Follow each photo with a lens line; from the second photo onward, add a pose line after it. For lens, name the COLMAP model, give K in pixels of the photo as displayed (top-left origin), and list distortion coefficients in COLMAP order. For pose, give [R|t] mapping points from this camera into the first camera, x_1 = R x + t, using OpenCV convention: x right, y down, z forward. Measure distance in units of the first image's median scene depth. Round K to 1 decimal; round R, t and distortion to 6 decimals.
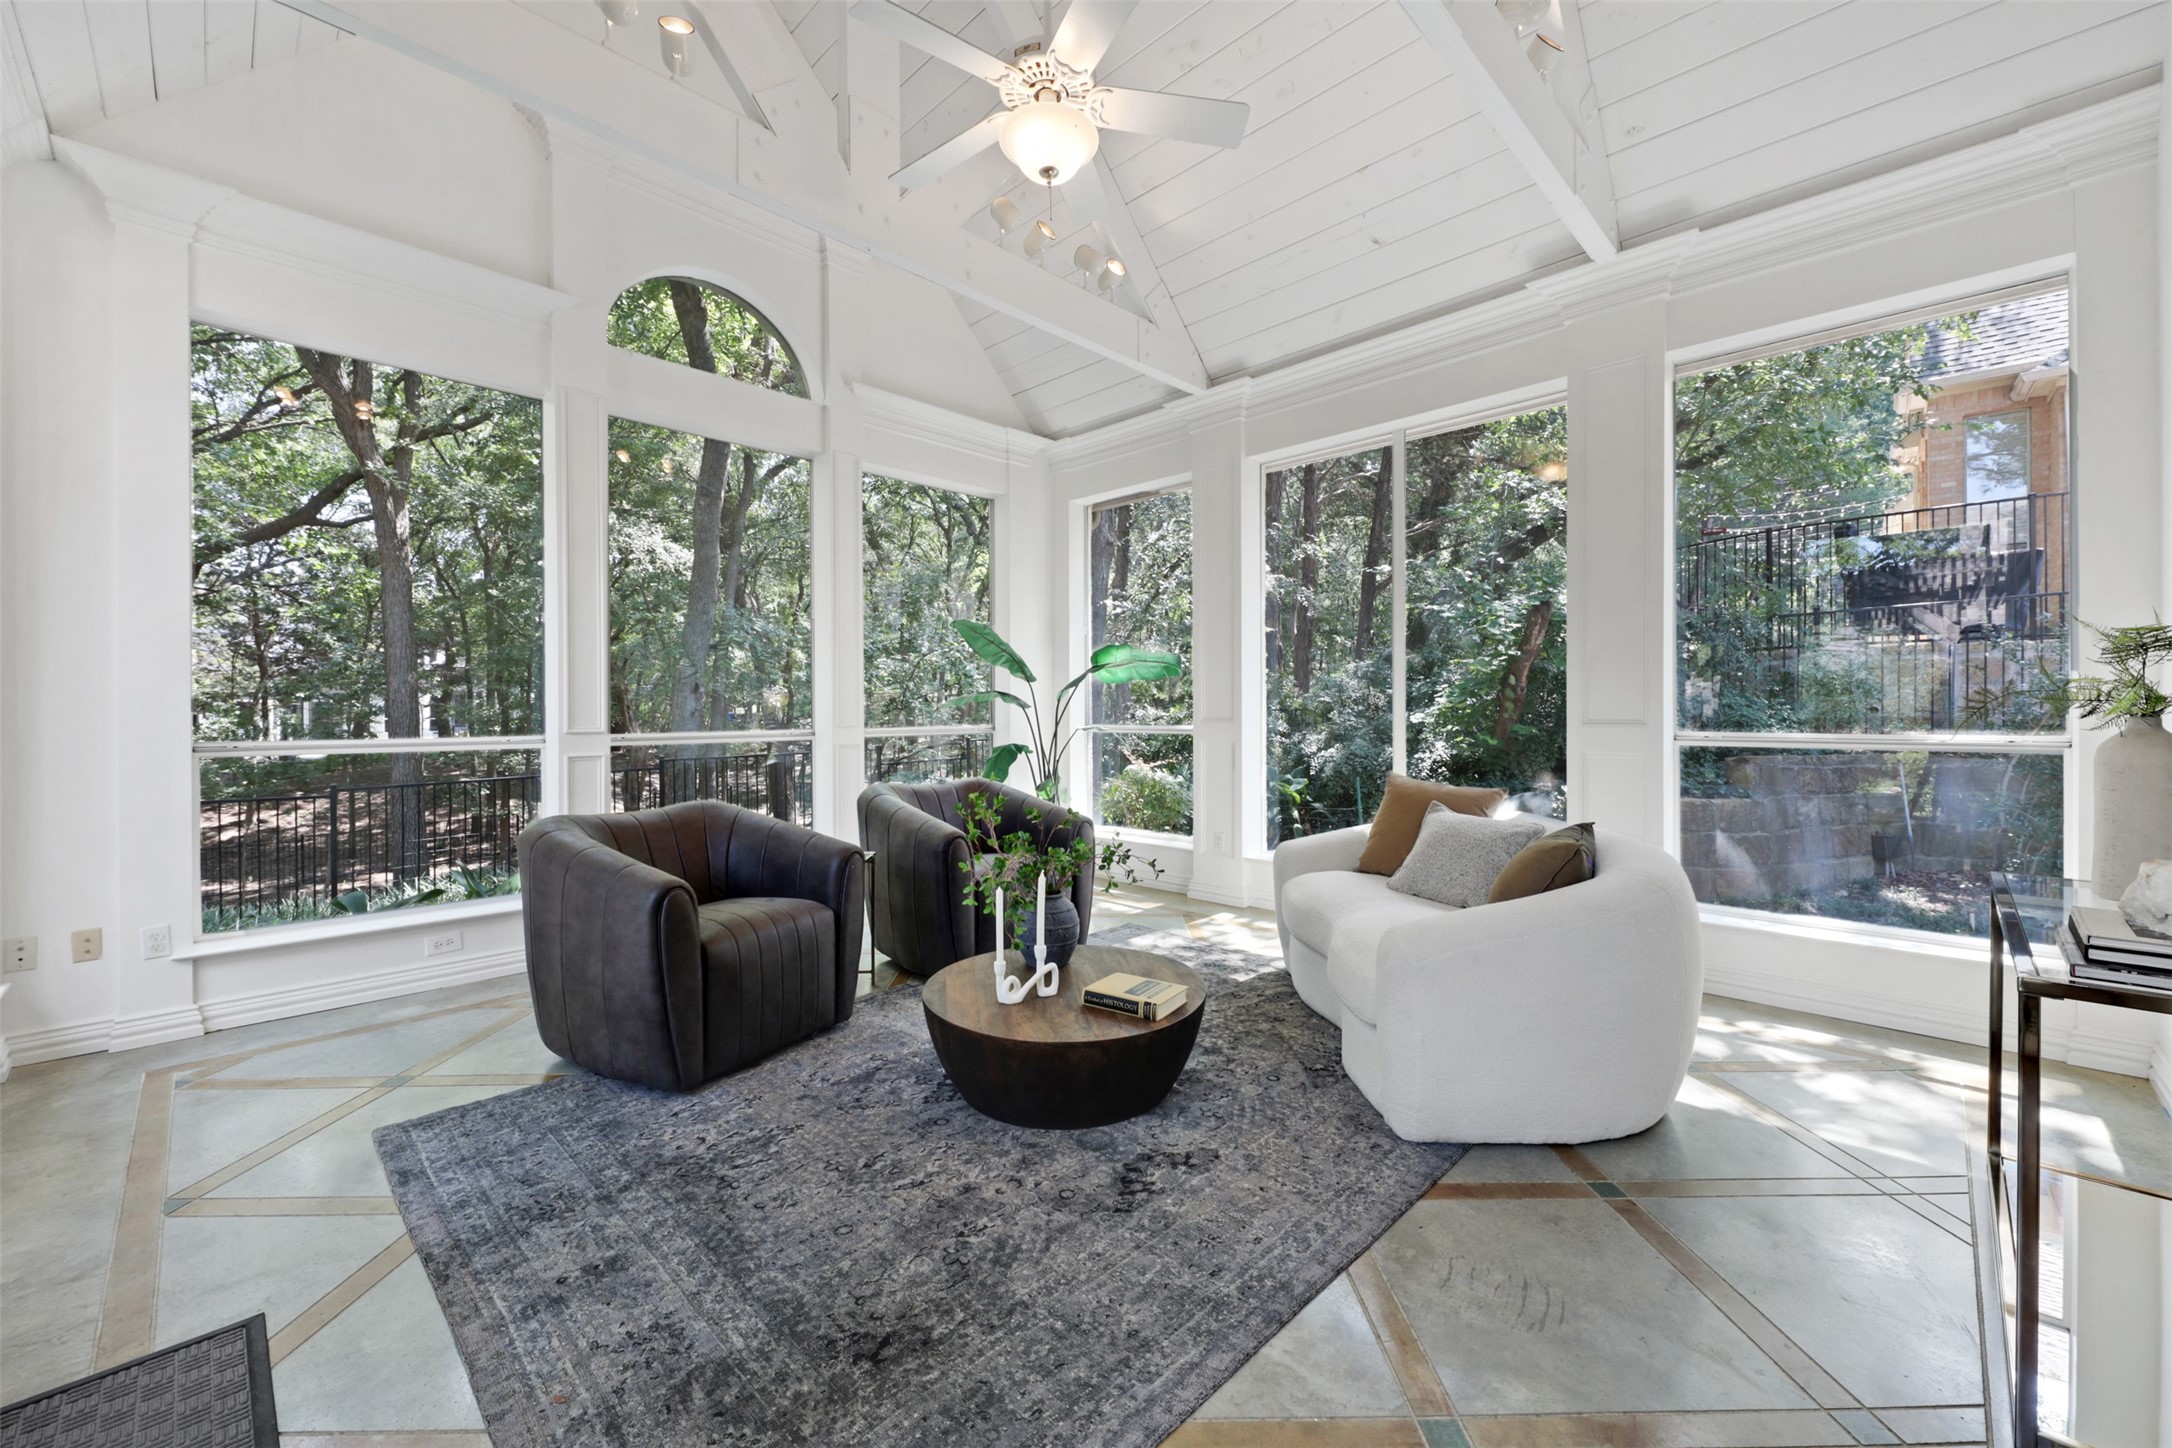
lens RADIAL K [[855.7, 0, 1086.0], [0, 855.7, 724.0], [0, 0, 1]] dist [0.007941, 0.000013]
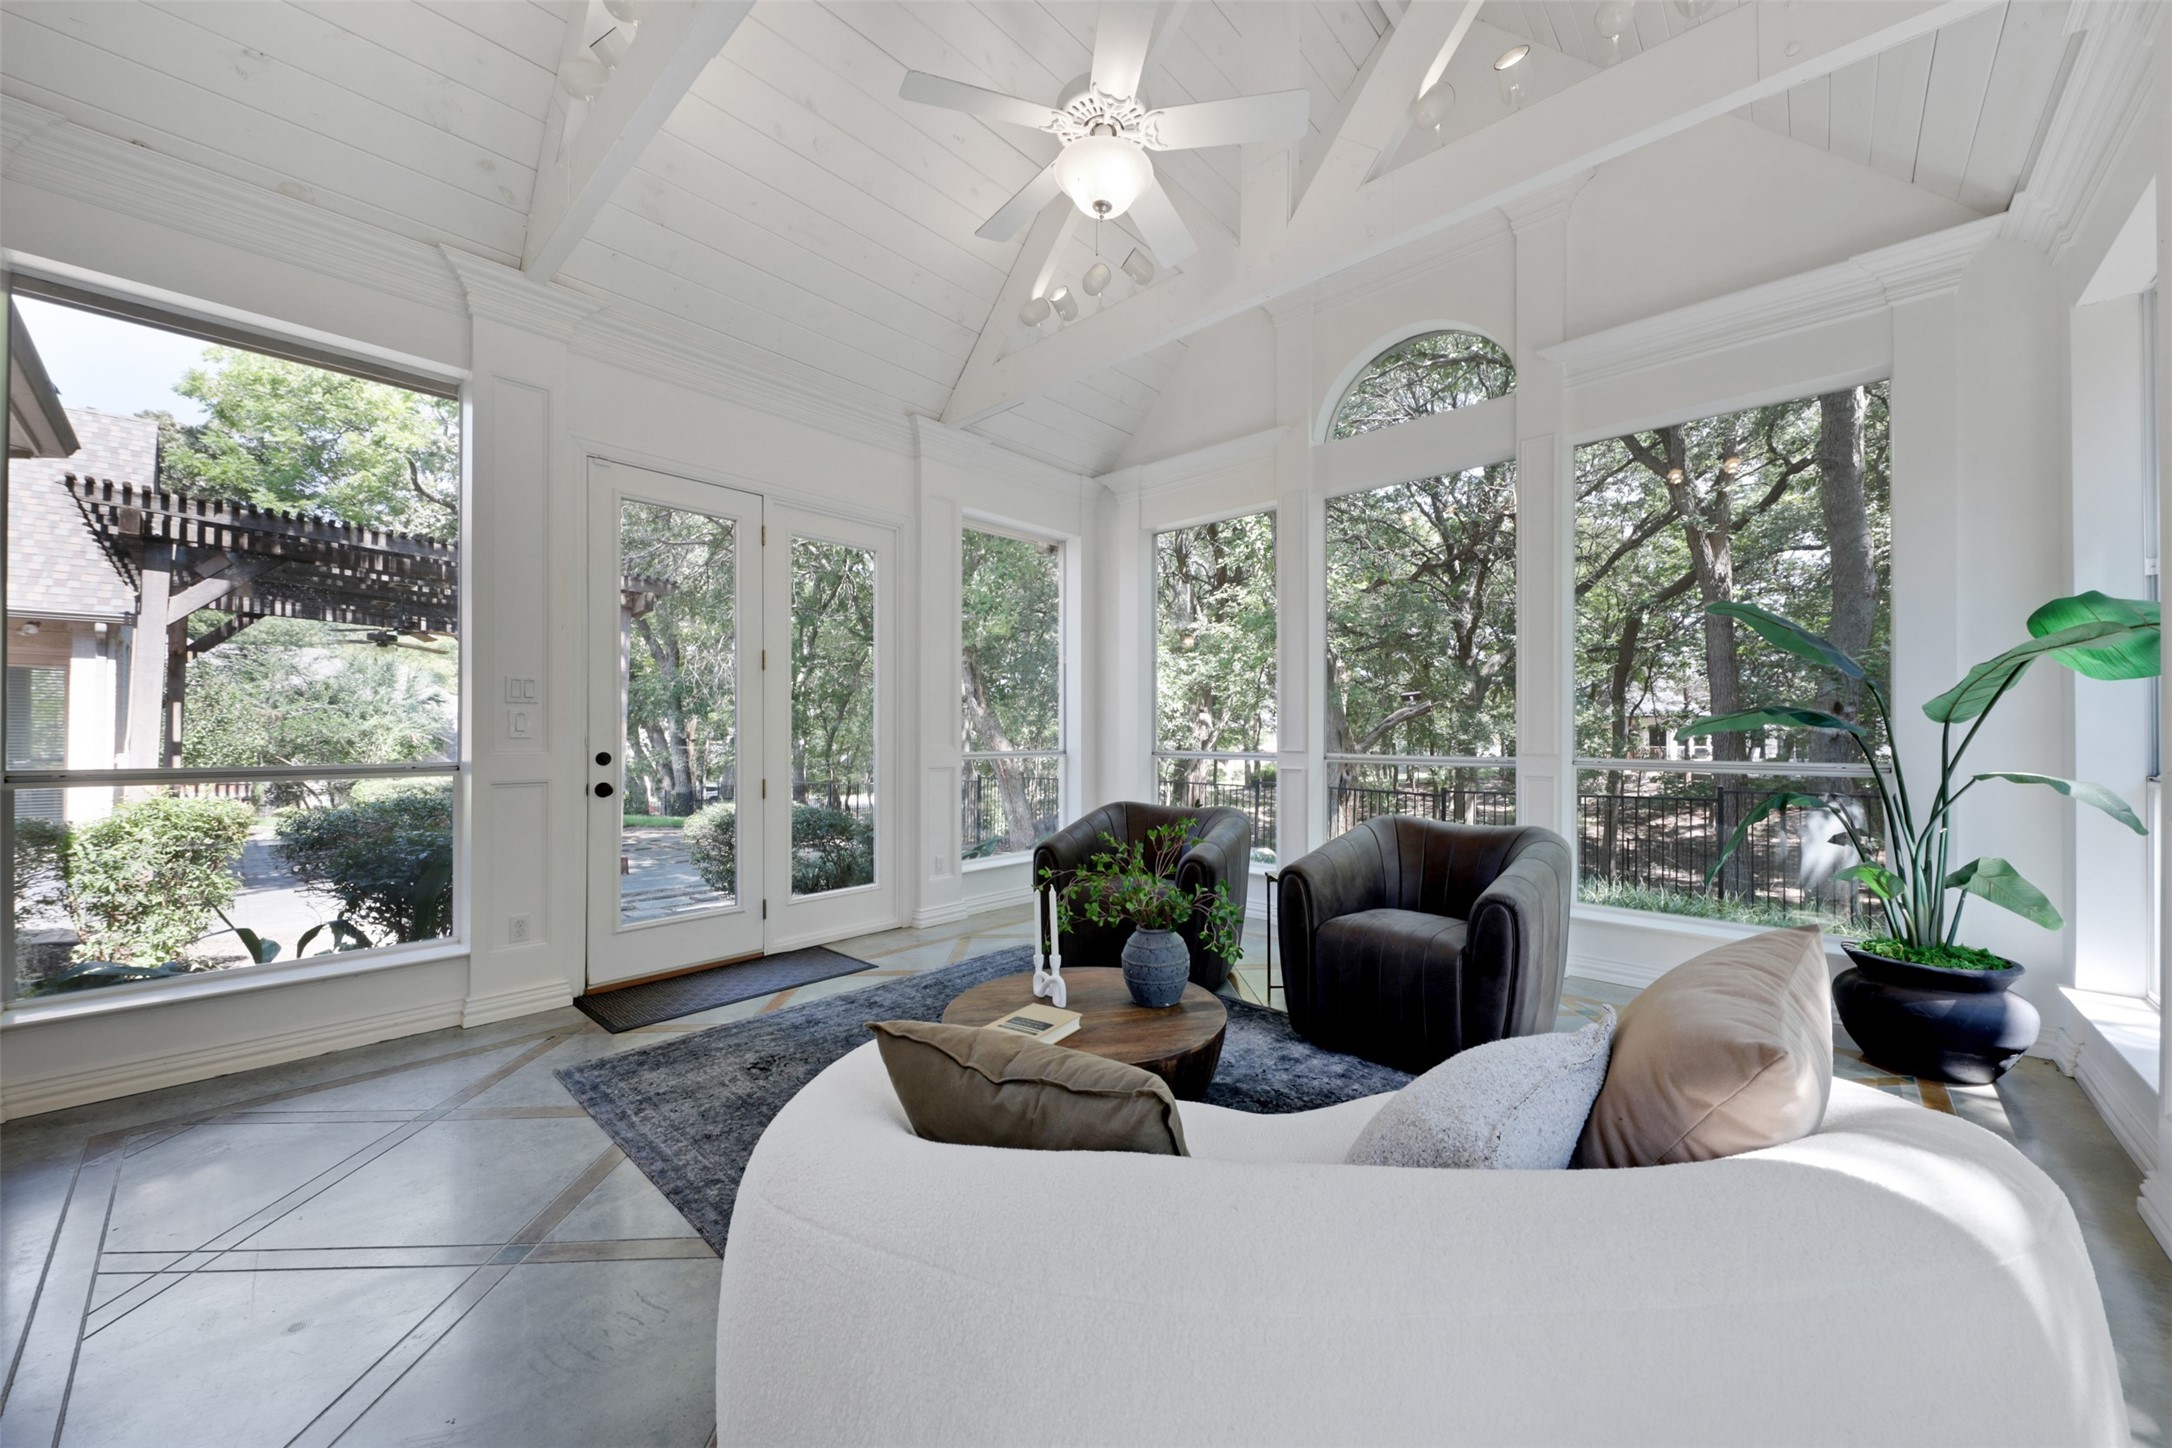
lens RADIAL K [[801.6, 0, 1086.0], [0, 801.6, 724.0], [0, 0, 1]] dist [0.000116, -0.000031]
pose [[0.036212, -0.012718, -0.999263, 1.187364], [-0.011834, 0.999843, -0.013155, -0.008718], [0.999274, 0.012302, 0.036056, 1.246190]]
